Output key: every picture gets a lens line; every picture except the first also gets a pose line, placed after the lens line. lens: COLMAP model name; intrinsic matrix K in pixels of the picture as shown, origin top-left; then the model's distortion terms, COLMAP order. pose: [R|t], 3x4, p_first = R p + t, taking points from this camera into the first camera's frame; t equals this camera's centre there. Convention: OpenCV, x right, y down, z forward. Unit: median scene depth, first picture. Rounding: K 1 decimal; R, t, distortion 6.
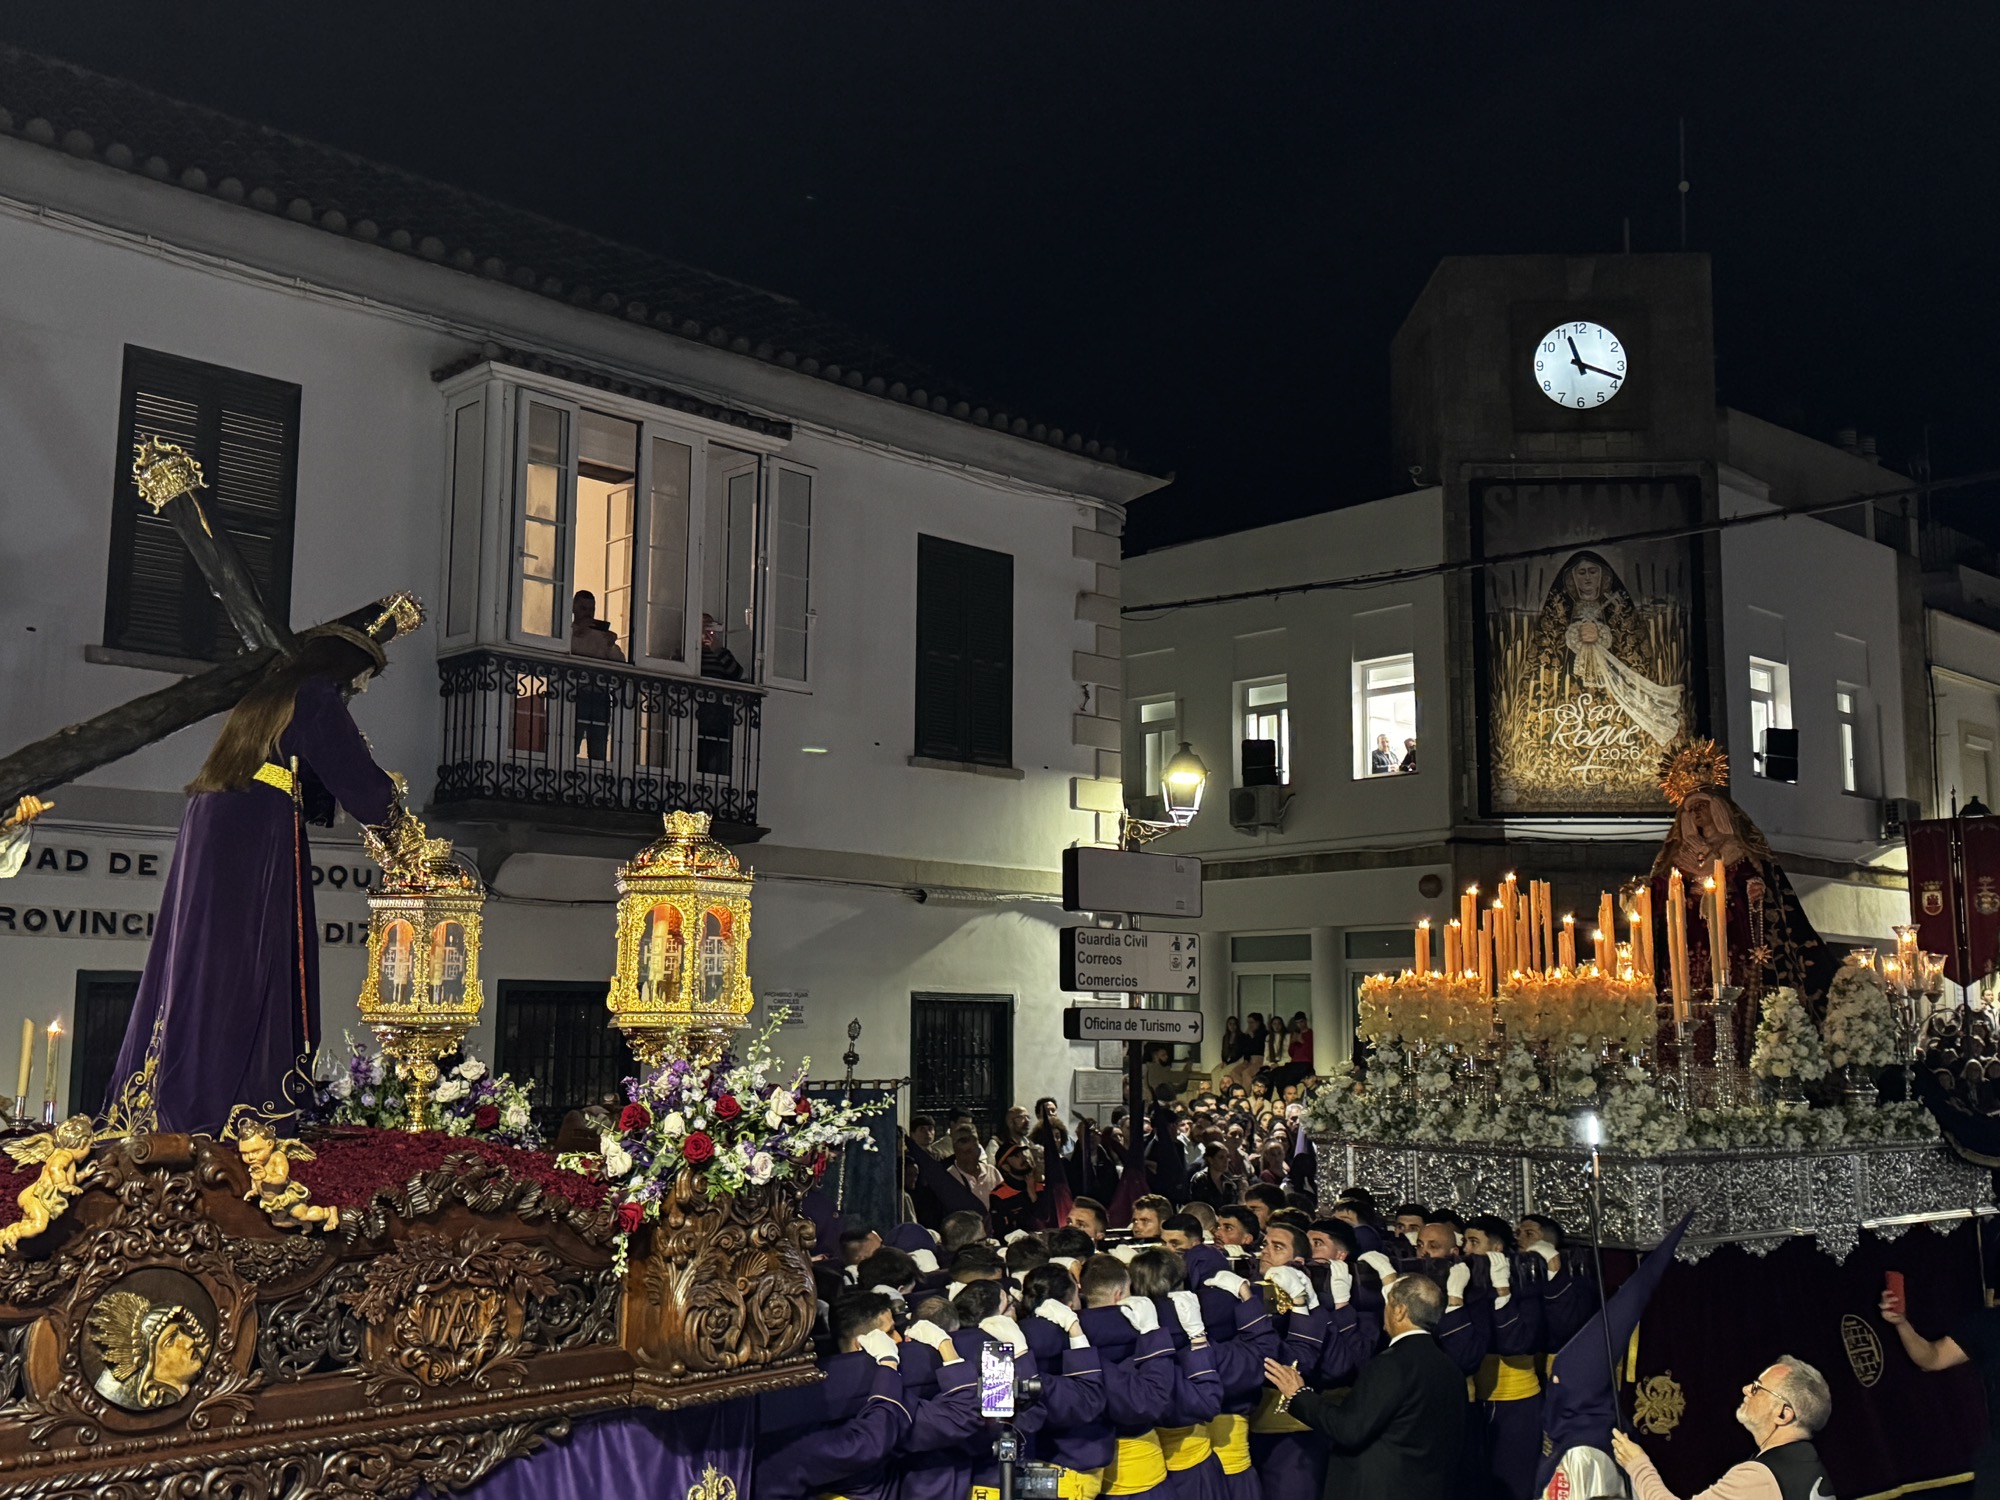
lens RADIAL K [[2005.5, 0, 987.5], [0, 2005.5, 733.6], [0, 0, 1]] dist [0.110086, 0.000000]
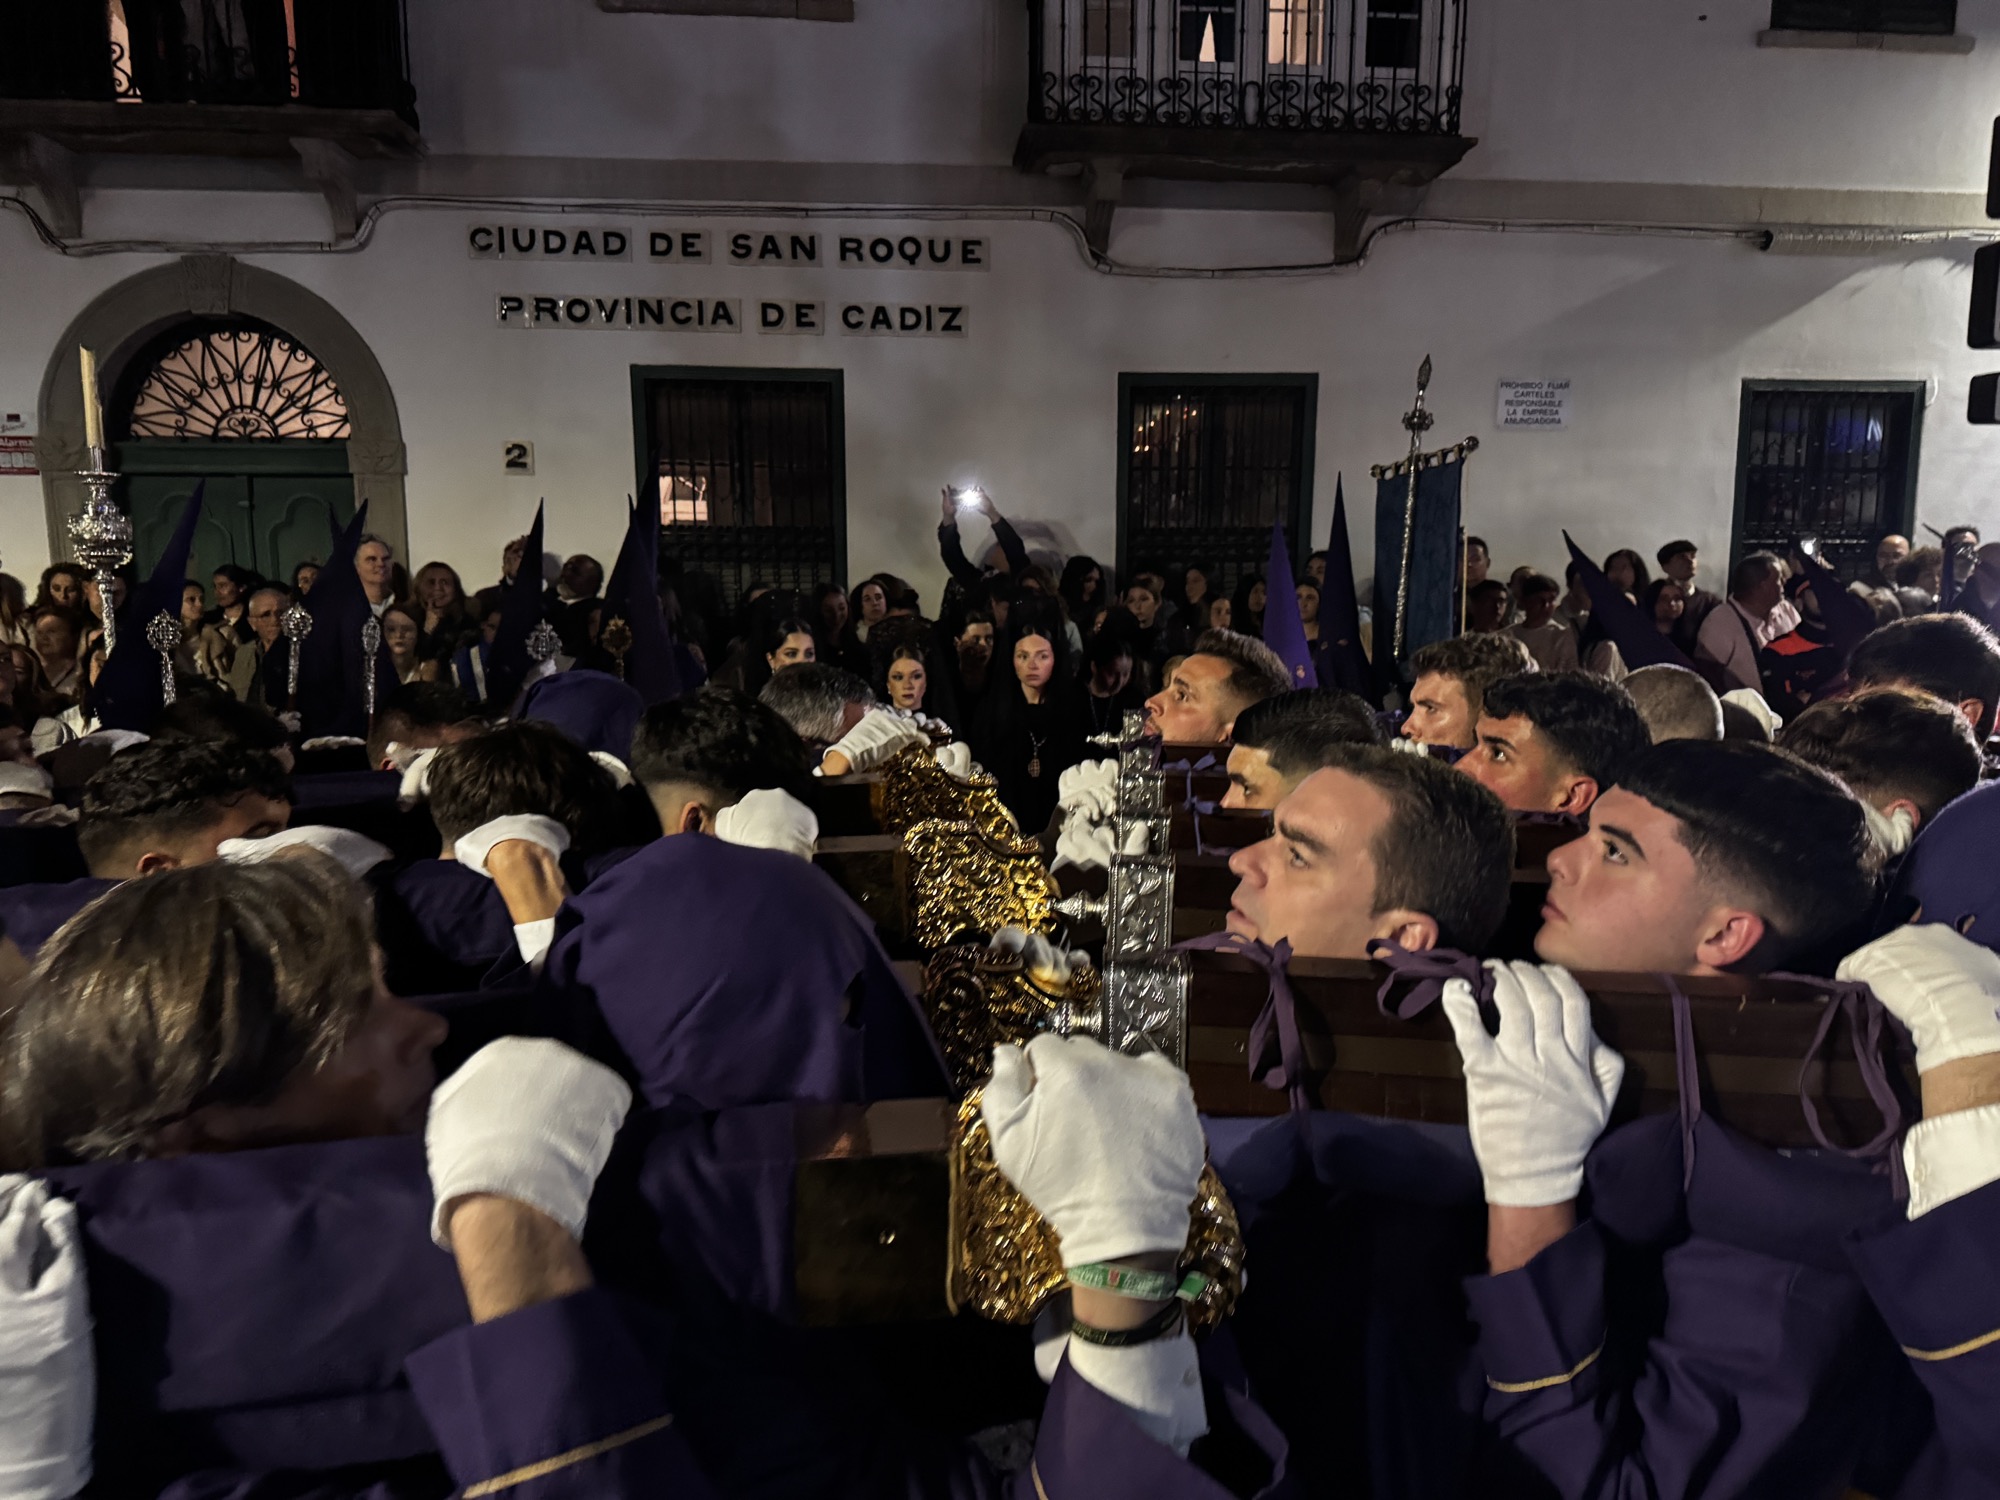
lens RADIAL K [[1471.6, 0, 1011.1], [0, 1471.6, 760.8], [0, 0, 1]] dist [0.006486, -0.005988]
pose [[0.793281, 0.083310, -0.603129, 0.085910], [0.098050, 0.960185, 0.261593, 0.097062], [0.600909, -0.266653, 0.753528, 0.410137]]
